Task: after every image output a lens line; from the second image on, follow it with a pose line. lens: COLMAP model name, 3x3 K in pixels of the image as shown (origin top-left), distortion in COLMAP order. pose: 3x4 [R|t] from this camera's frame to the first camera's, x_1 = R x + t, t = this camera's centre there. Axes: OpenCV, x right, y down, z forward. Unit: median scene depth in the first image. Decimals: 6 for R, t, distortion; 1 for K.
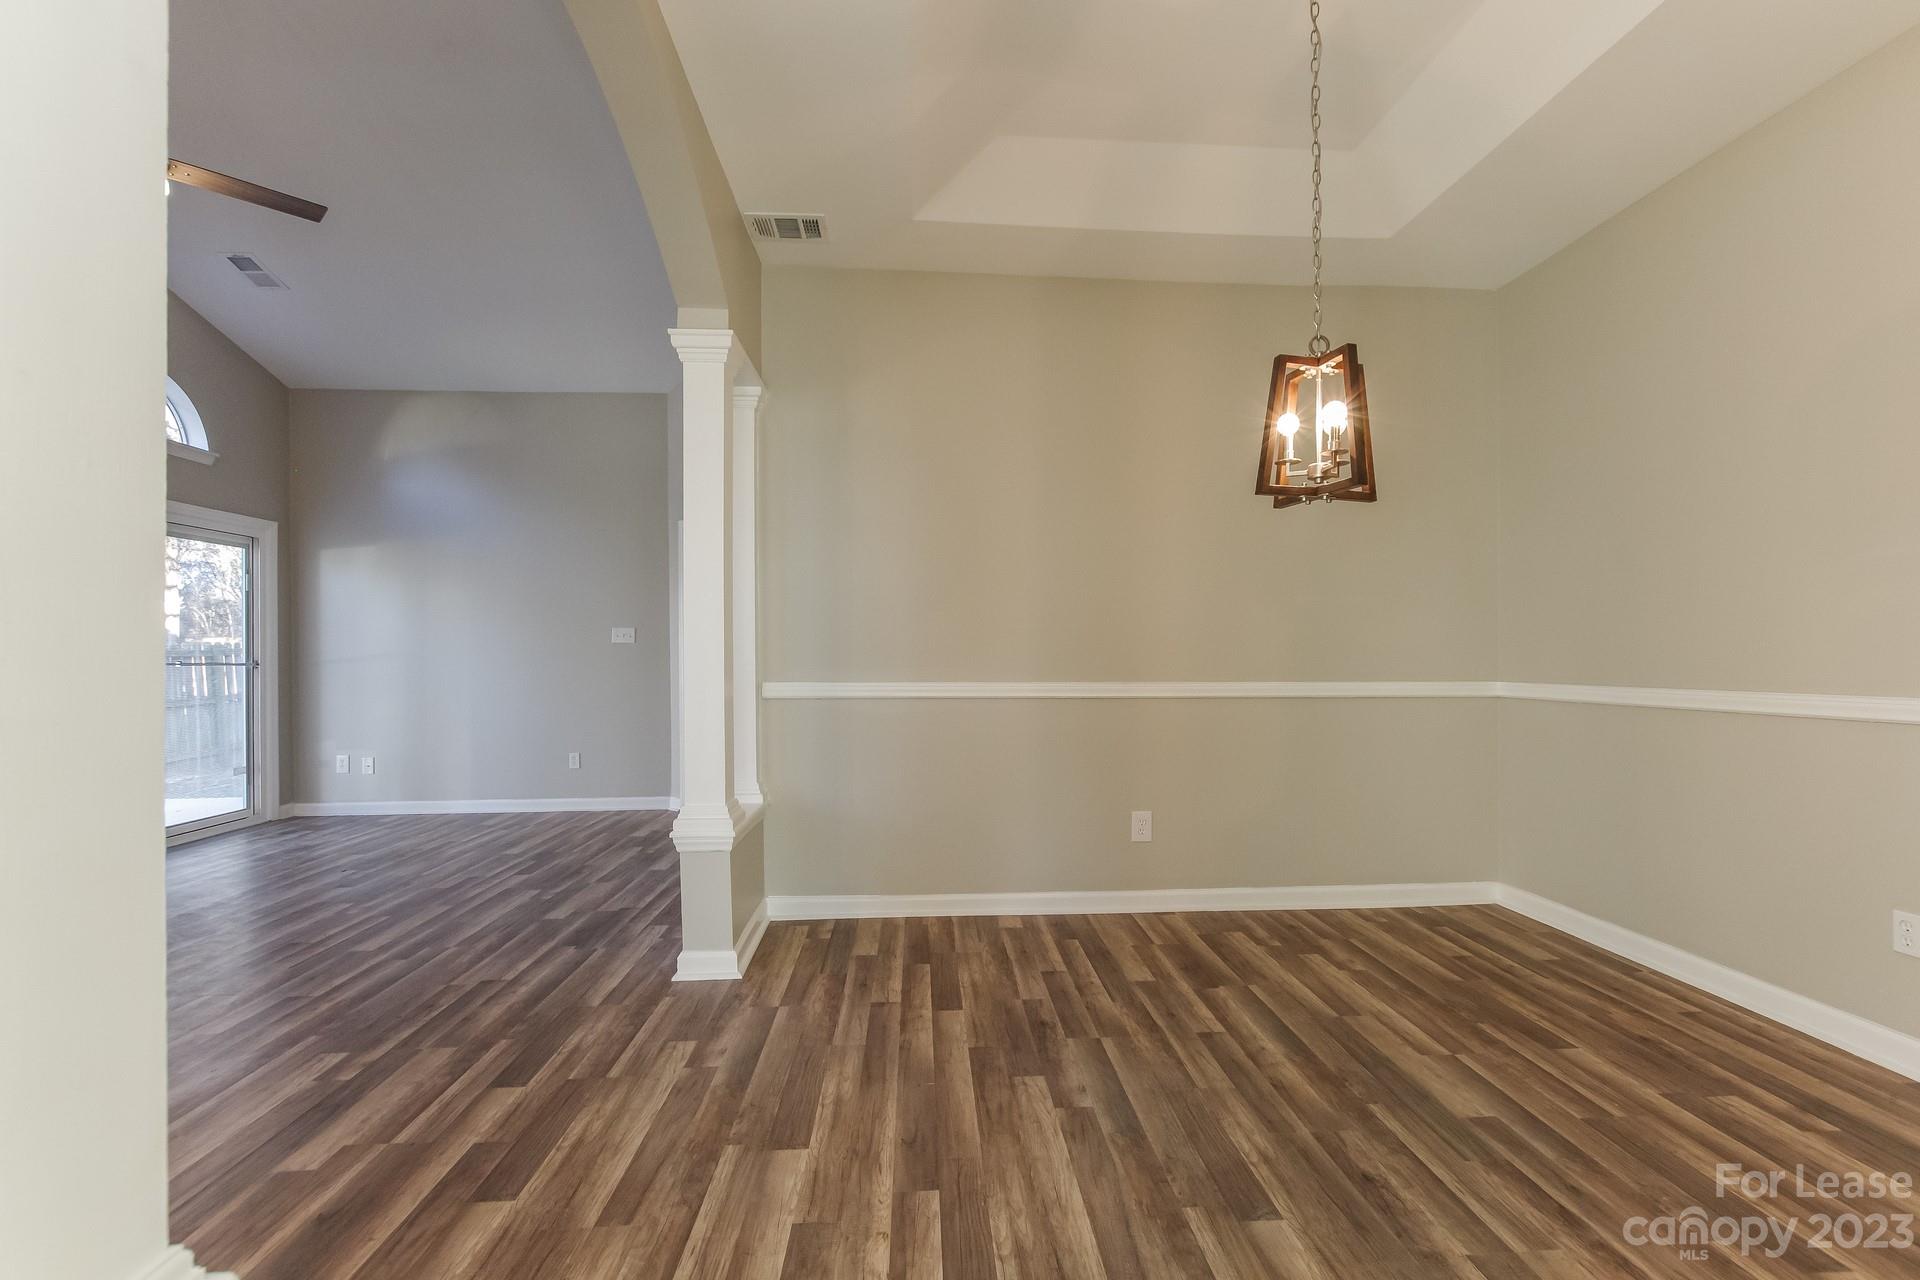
lens RADIAL K [[837.1, 0, 952.3], [0, 837.1, 666.5], [0, 0, 1]] dist [-0.002867, -0.000331]
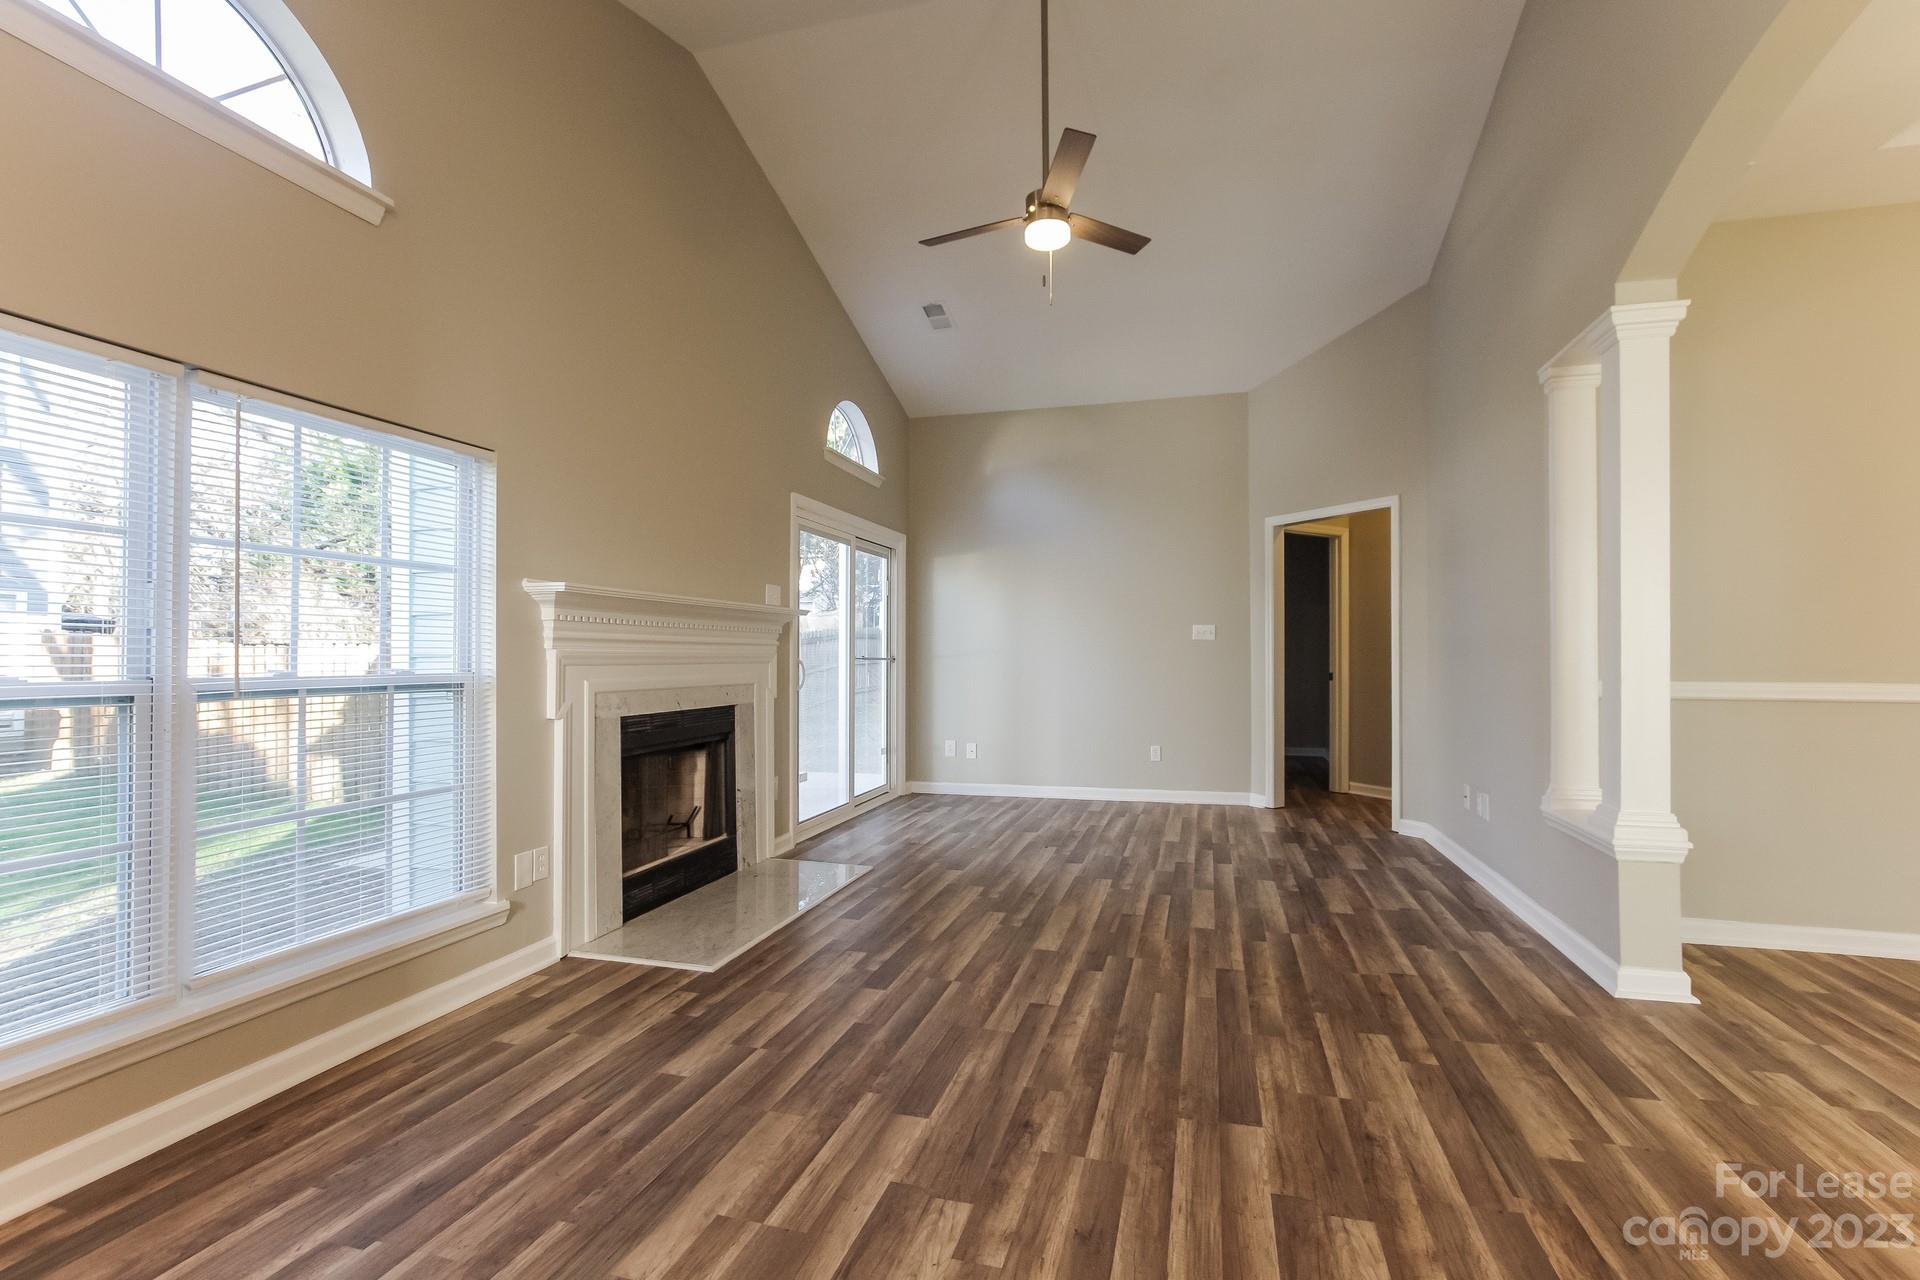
lens RADIAL K [[840.7, 0, 979.0], [0, 840.7, 651.3], [0, 0, 1]] dist [-0.002506, -0.000221]
pose [[0.949977, -0.000306, -0.312318, -0.626354], [-0.004183, 0.999897, -0.013706, 0.003168], [0.312290, 0.014327, 0.949879, -0.107431]]
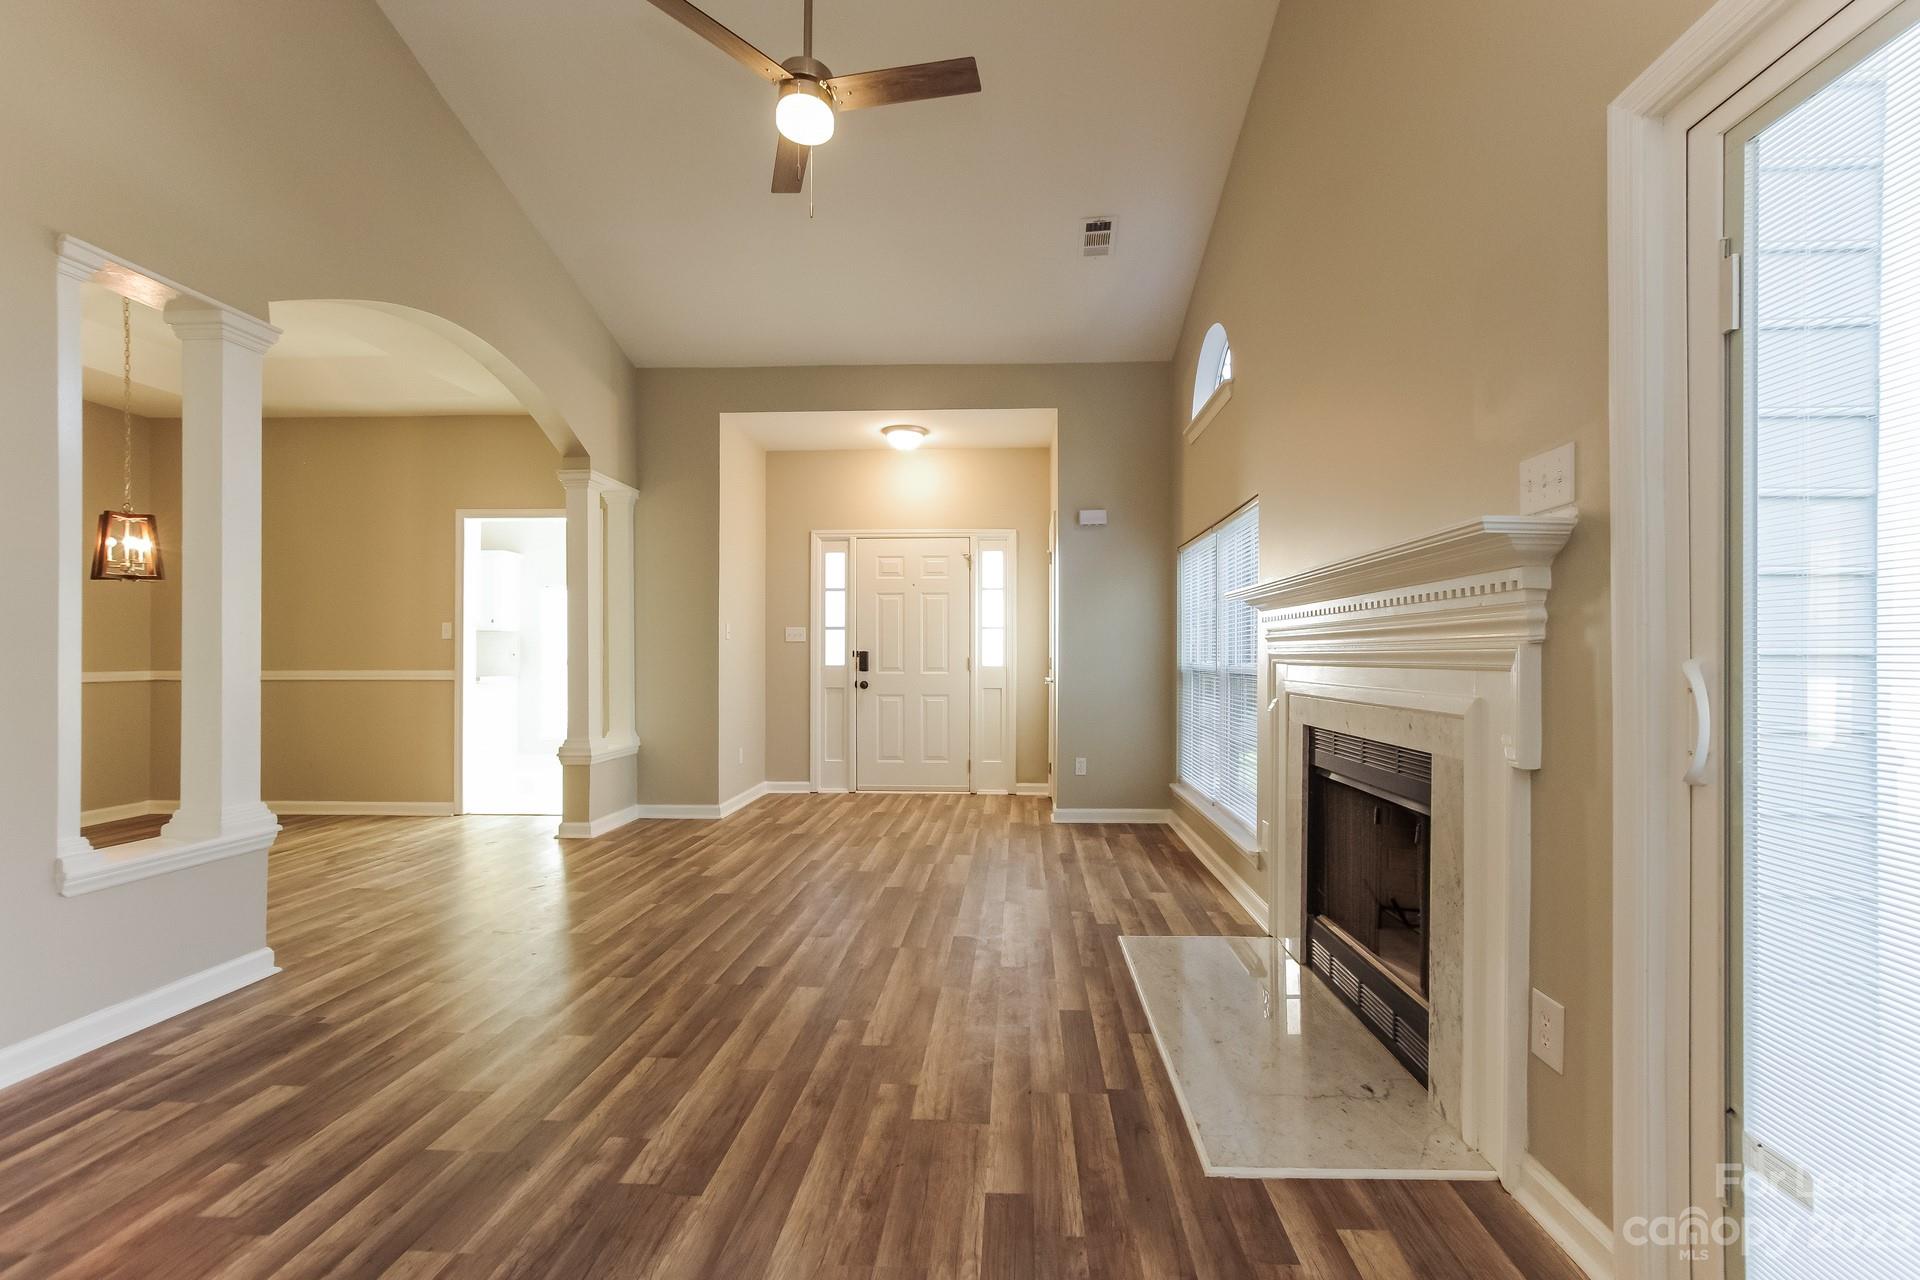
lens RADIAL K [[840.7, 0, 979.0], [0, 840.7, 651.3], [0, 0, 1]] dist [-0.002506, -0.000221]
pose [[-0.994688, 0.002784, 0.102902, -1.115168], [0.003011, 0.999993, 0.002053, -0.009560], [-0.102896, 0.002352, -0.994689, 1.670257]]
